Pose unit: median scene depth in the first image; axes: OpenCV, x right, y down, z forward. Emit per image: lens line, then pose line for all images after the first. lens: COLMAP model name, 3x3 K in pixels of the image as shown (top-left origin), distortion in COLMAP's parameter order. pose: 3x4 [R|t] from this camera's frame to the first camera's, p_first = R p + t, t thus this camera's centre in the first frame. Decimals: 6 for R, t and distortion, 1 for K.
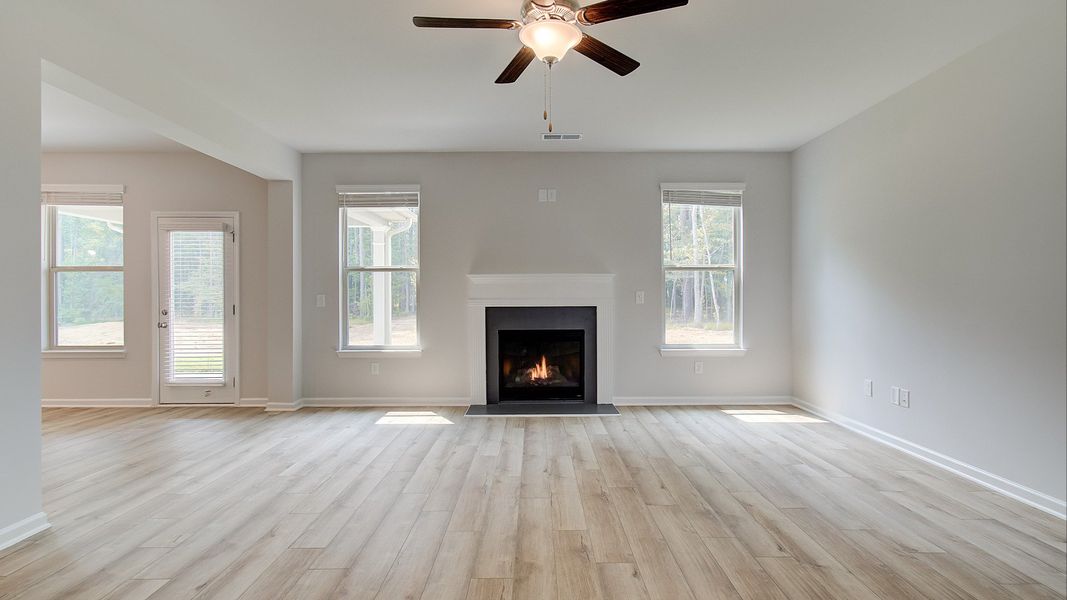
lens RADIAL K [[511.3, 0, 533.5], [0, 511.3, 300.0], [0, 0, 1]] dist [-0.011630, 0.000505]
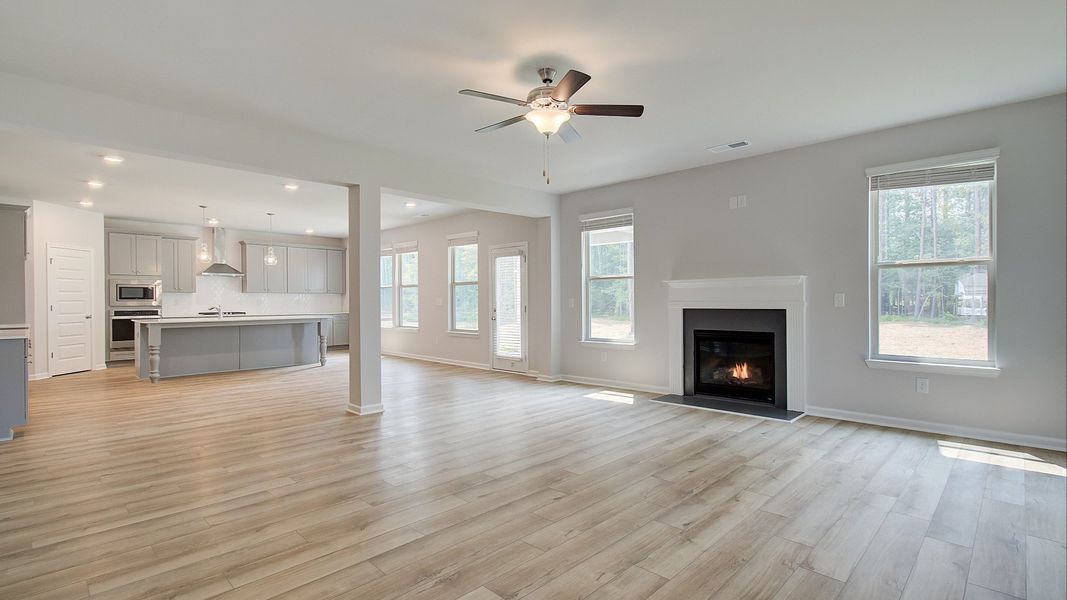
lens RADIAL K [[499.3, 0, 533.5], [0, 499.3, 300.0], [0, 0, 1]] dist [0.003040, 0.000441]
pose [[0.717469, -0.001677, -0.696588, 0.434502], [-0.001592, 0.999991, -0.004047, -0.000143], [0.696589, 0.004013, 0.717460, -0.011028]]
